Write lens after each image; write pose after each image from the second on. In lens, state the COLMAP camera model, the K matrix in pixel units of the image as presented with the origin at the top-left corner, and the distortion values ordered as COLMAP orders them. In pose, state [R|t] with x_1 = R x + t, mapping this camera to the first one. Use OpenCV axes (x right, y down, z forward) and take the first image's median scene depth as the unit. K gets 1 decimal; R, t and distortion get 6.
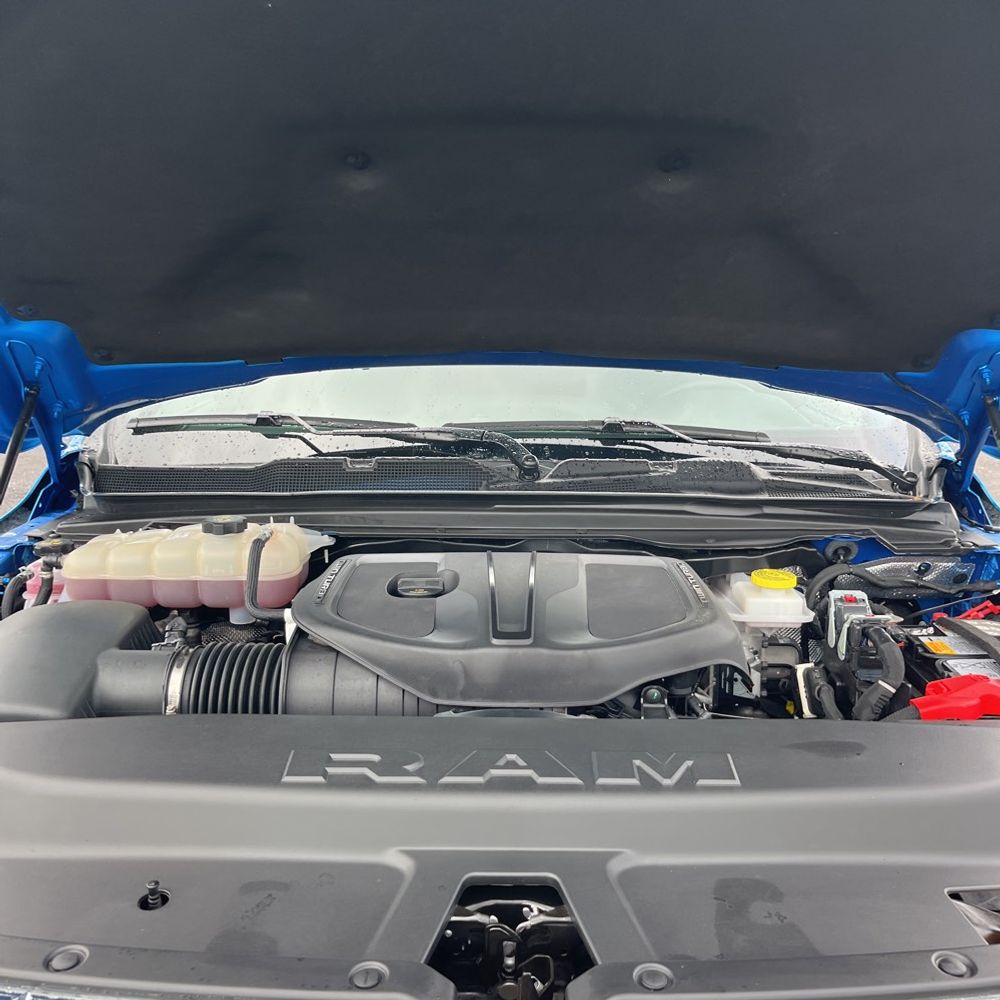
lens RADIAL K [[999.1, 0, 501.4], [0, 999.1, 522.1], [0, 0, 1]] dist [0.019493, 0.006813]
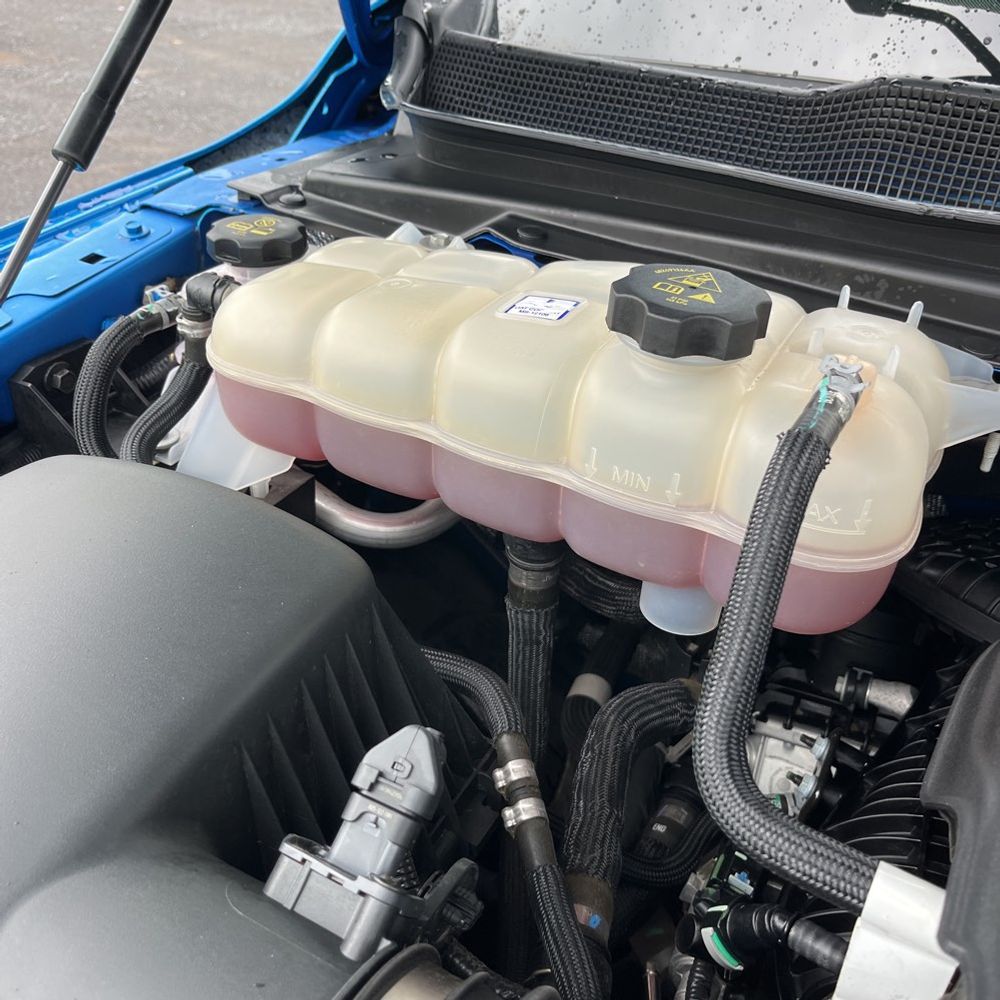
lens RADIAL K [[999.1, 0, 501.4], [0, 999.1, 522.1], [0, 0, 1]] dist [0.019493, 0.006813]
pose [[0.889375, 0.300382, -0.344650, -0.189149], [-0.161482, 0.911670, 0.377864, -0.035635], [0.427710, -0.280408, 0.859322, 0.653371]]
